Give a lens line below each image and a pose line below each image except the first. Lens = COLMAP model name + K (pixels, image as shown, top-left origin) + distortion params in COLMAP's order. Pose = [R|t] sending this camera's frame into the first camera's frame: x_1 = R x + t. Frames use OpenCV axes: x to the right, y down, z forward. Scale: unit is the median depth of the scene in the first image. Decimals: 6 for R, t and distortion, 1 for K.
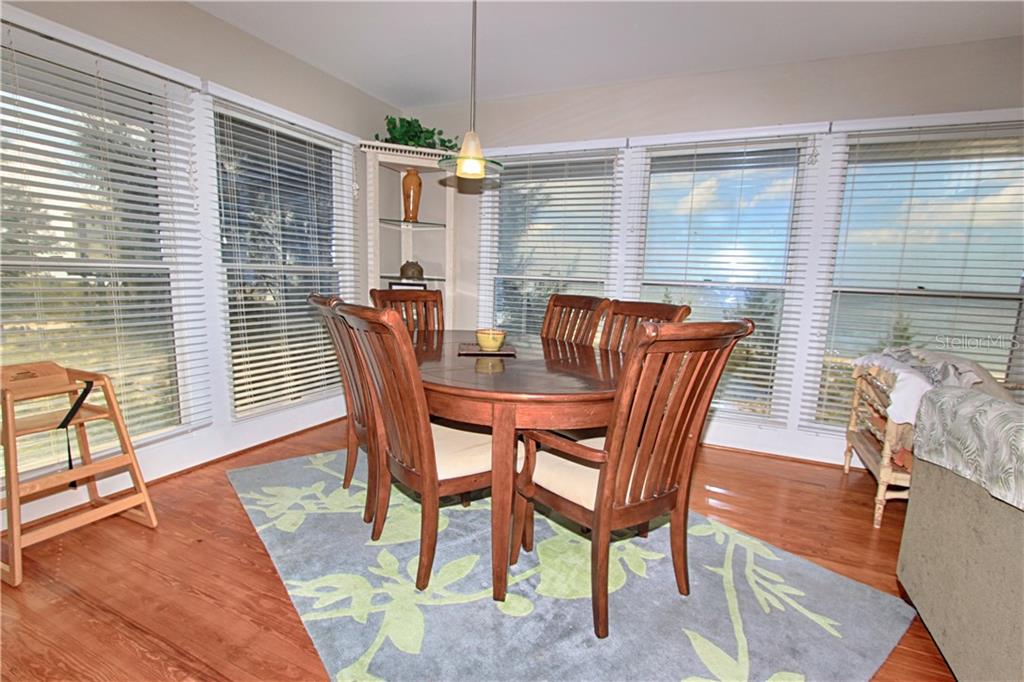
lens RADIAL K [[486.3, 0, 512.8], [0, 486.3, 349.6], [0, 0, 1]] dist [-0.015081, 0.000728]
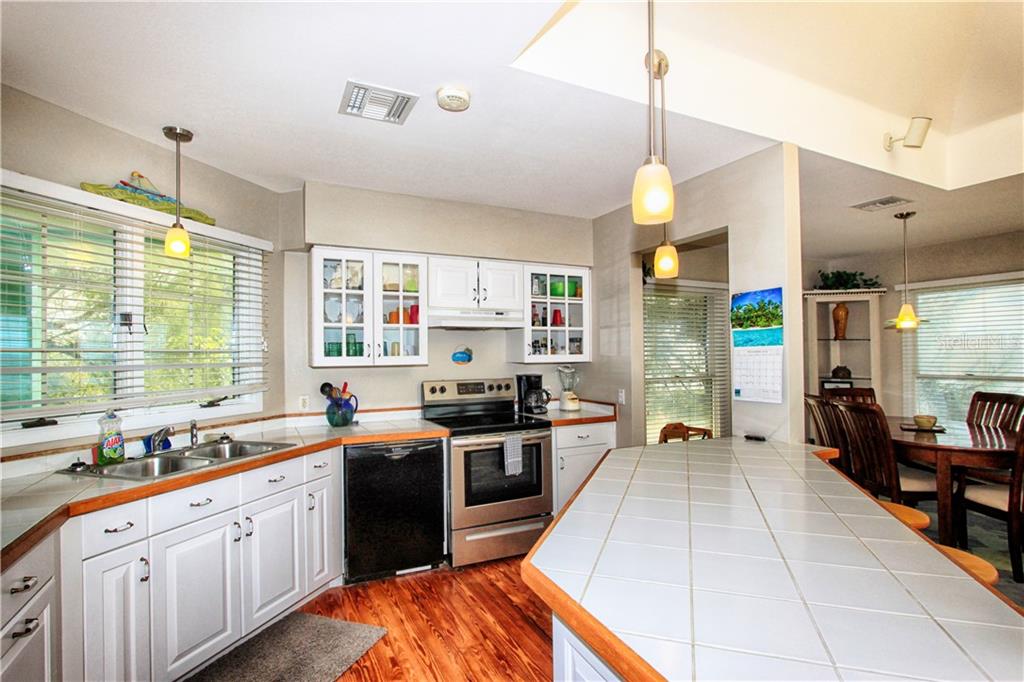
lens RADIAL K [[503.1, 0, 513.5], [0, 503.1, 351.3], [0, 0, 1]] dist [-0.019568, 0.006654]
pose [[0.775656, -0.045553, -0.629509, -0.035517], [-0.059736, 0.987616, -0.145071, 0.044551], [0.628322, 0.150130, 0.763330, -0.751475]]
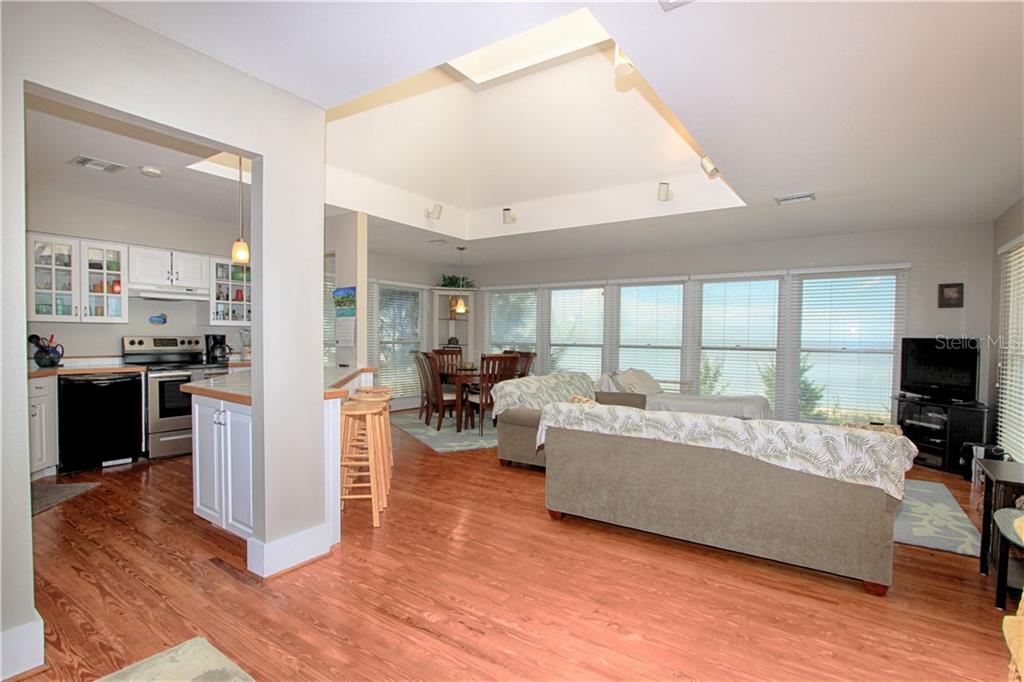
lens RADIAL K [[501.1, 0, 512.8], [0, 501.1, 350.5], [0, 0, 1]] dist [-0.015536, 0.000524]
pose [[0.985222, -0.016541, -0.170483, 0.470498], [-0.005216, 0.991967, -0.126388, 0.174038], [0.171205, 0.125409, 0.977221, -1.229589]]
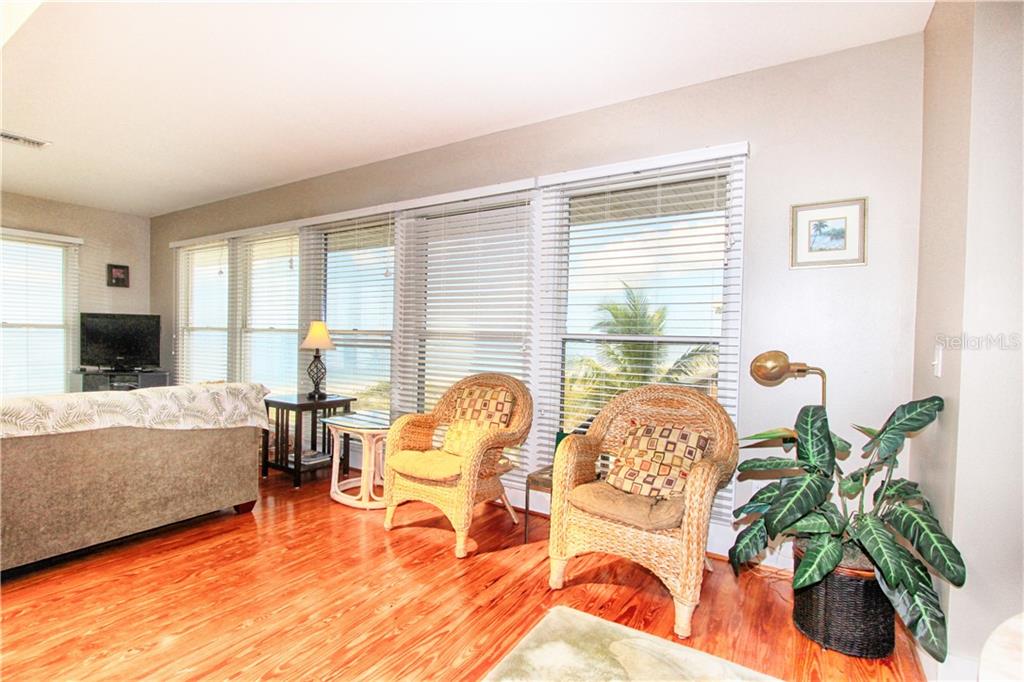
lens RADIAL K [[486.3, 0, 512.8], [0, 486.3, 349.6], [0, 0, 1]] dist [-0.015081, 0.000728]
pose [[0.125016, -0.054419, 0.990661, 0.100485], [0.130730, 0.990692, 0.037924, 0.168523], [-0.983504, 0.124768, 0.130966, -1.042775]]
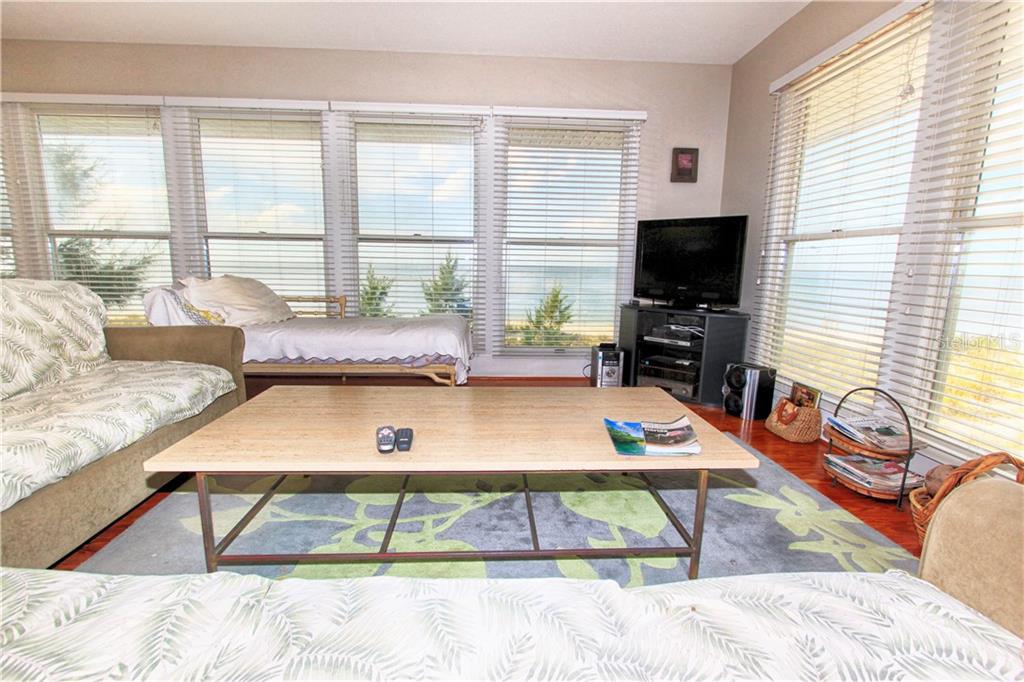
lens RADIAL K [[486.3, 0, 512.8], [0, 486.3, 349.6], [0, 0, 1]] dist [-0.015081, 0.000728]
pose [[0.886294, -0.097104, 0.452828, 0.639569], [0.080894, 0.995200, 0.055080, 0.136201], [-0.456003, -0.012186, 0.889895, -0.395760]]
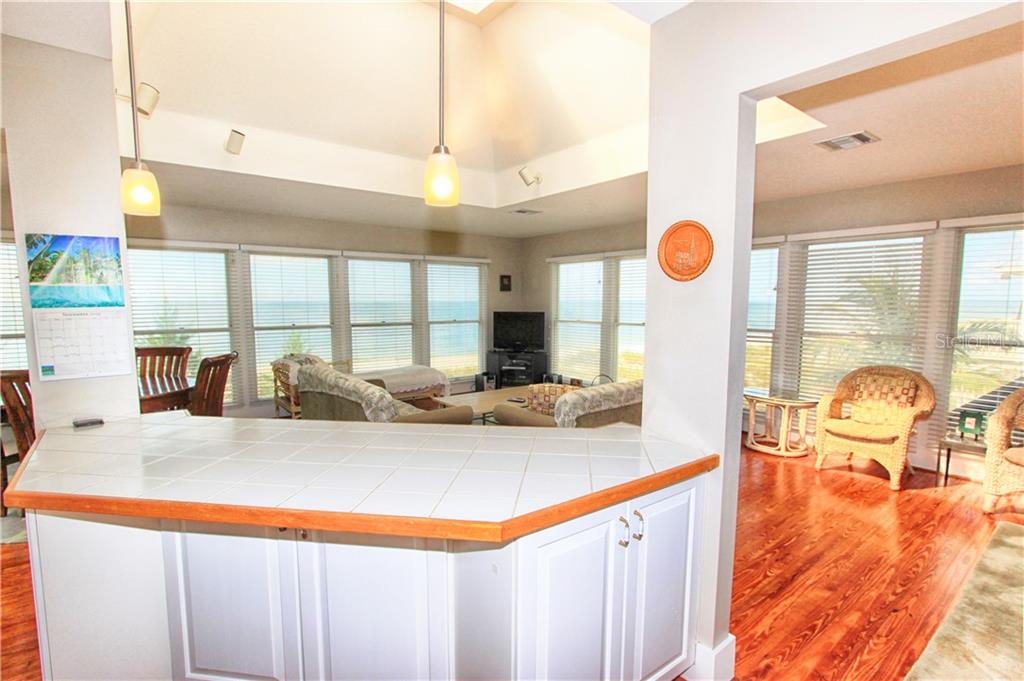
lens RADIAL K [[497.4, 0, 512.0], [0, 497.4, 340.5], [0, 0, 1]] dist [-0.015970, 0.000647]
pose [[0.452946, -0.104130, 0.885436, -0.504817], [0.149084, 0.988018, 0.039930, -0.002700], [-0.878985, 0.113918, 0.463043, -0.658459]]
